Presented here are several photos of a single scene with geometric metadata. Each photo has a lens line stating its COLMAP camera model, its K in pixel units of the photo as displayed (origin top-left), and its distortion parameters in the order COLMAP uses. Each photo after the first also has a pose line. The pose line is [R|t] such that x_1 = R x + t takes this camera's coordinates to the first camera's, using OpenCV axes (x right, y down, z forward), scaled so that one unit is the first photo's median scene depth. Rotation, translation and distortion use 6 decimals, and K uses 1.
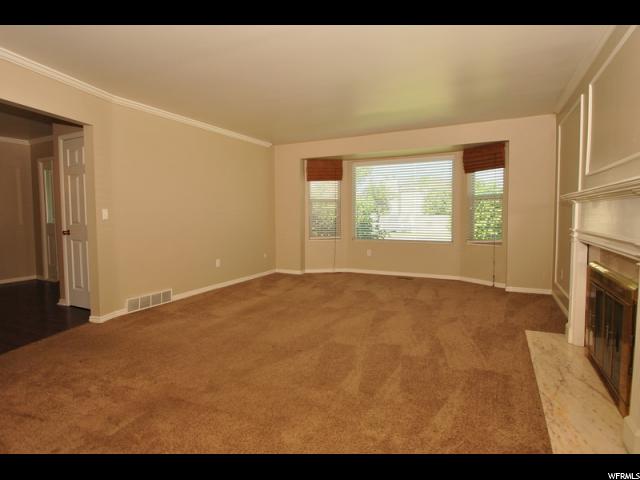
lens RADIAL K [[357.0, 0, 321.6], [0, 357.0, 236.3], [0, 0, 1]] dist [0.001545, -0.001814]
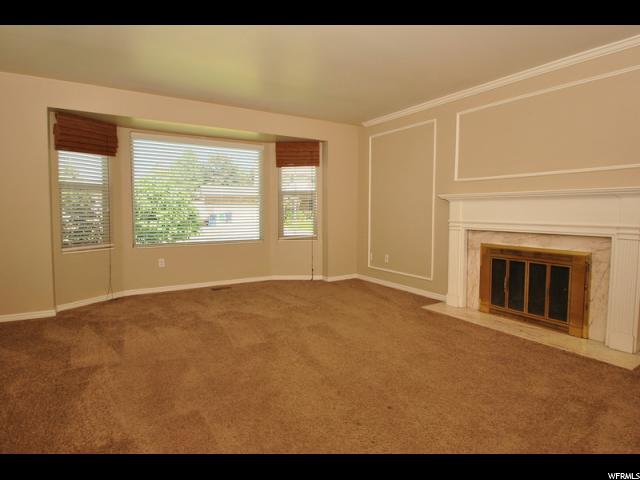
lens RADIAL K [[357.0, 0, 323.2], [0, 357.0, 241.1], [0, 0, 1]] dist [0.001545, -0.001814]
pose [[0.524293, -0.063637, 0.849157, -0.316187], [0.049447, 0.997796, 0.044246, -0.013815], [-0.850101, 0.018791, 0.526284, 0.351223]]
